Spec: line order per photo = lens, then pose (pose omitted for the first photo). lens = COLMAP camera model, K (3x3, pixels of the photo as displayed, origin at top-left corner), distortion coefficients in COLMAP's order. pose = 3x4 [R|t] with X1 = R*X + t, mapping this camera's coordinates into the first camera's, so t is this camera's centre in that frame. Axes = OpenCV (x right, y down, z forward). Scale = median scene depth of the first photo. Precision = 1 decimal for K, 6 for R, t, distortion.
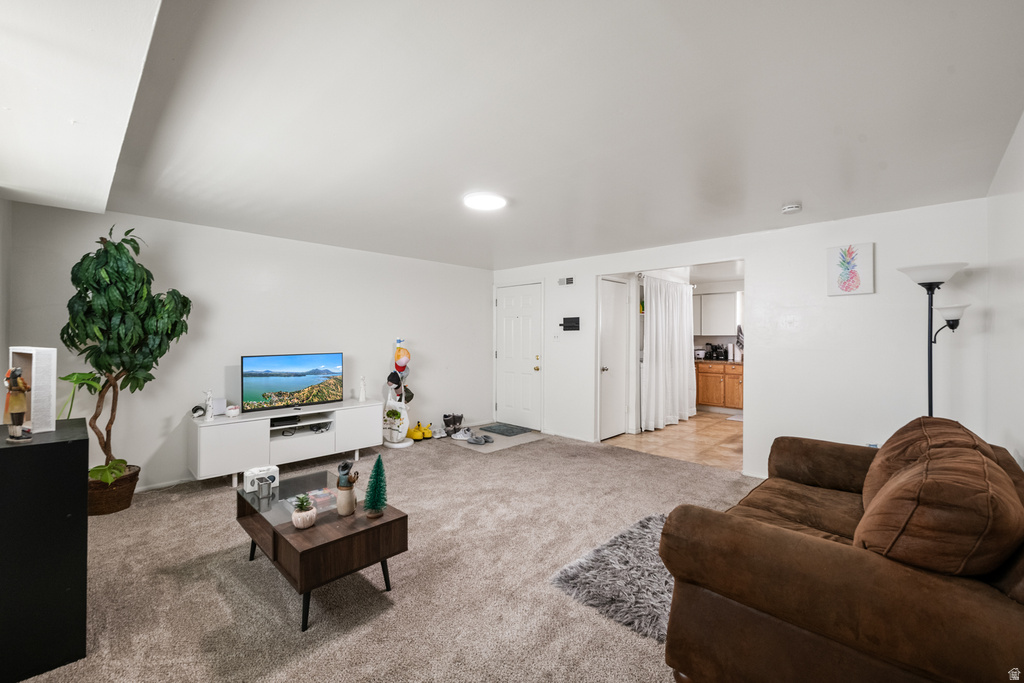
lens RADIAL K [[421.4, 0, 512.8], [0, 421.4, 325.1], [0, 0, 1]] dist [-0.000101, -0.000021]
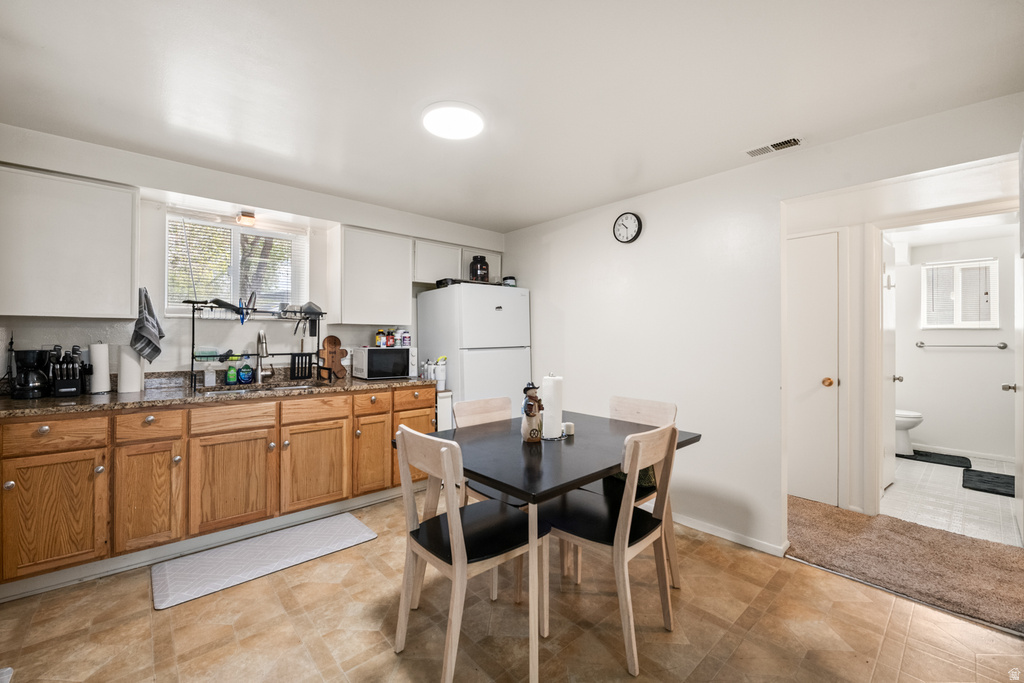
lens RADIAL K [[416.3, 0, 512.0], [0, 416.3, 341.5], [0, 0, 1]] dist [0.000692, 0.000088]
pose [[0.054539, -0.020436, 0.998302, 0.219697], [-0.028799, 0.999342, 0.022030, 0.026916], [-0.998096, -0.029952, 0.053915, 0.686253]]
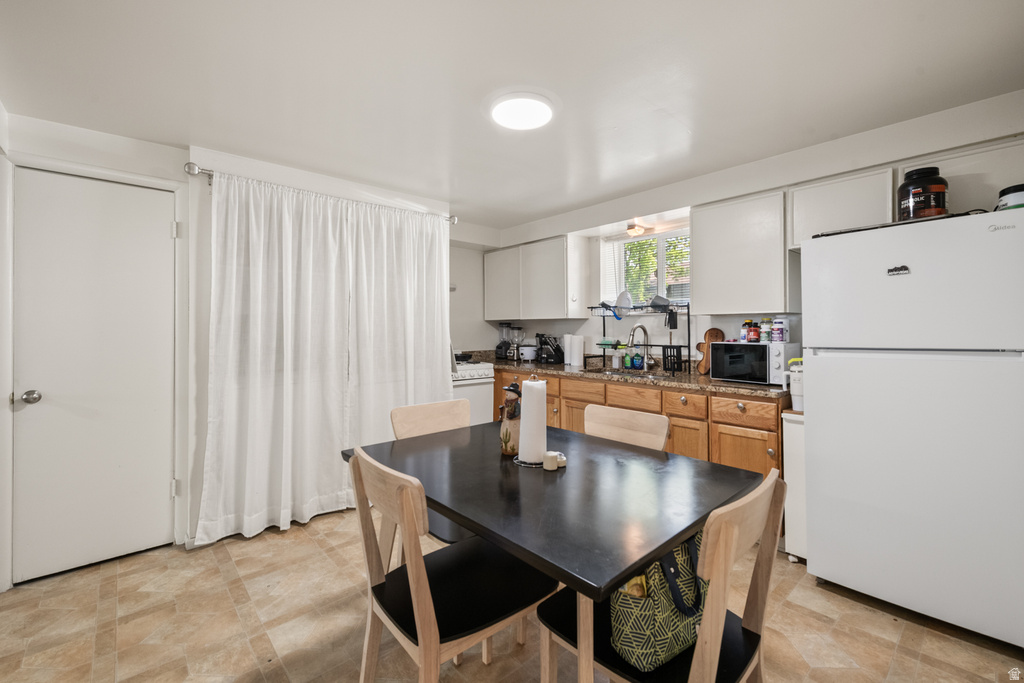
lens RADIAL K [[436.6, 0, 510.8], [0, 436.6, 330.1], [0, 0, 1]] dist [0.000168, 0.000036]
pose [[0.998297, -0.007819, -0.057802, 0.495588], [0.009208, 0.999674, 0.023802, 0.026065], [0.057597, -0.024293, 0.998044, 0.458131]]
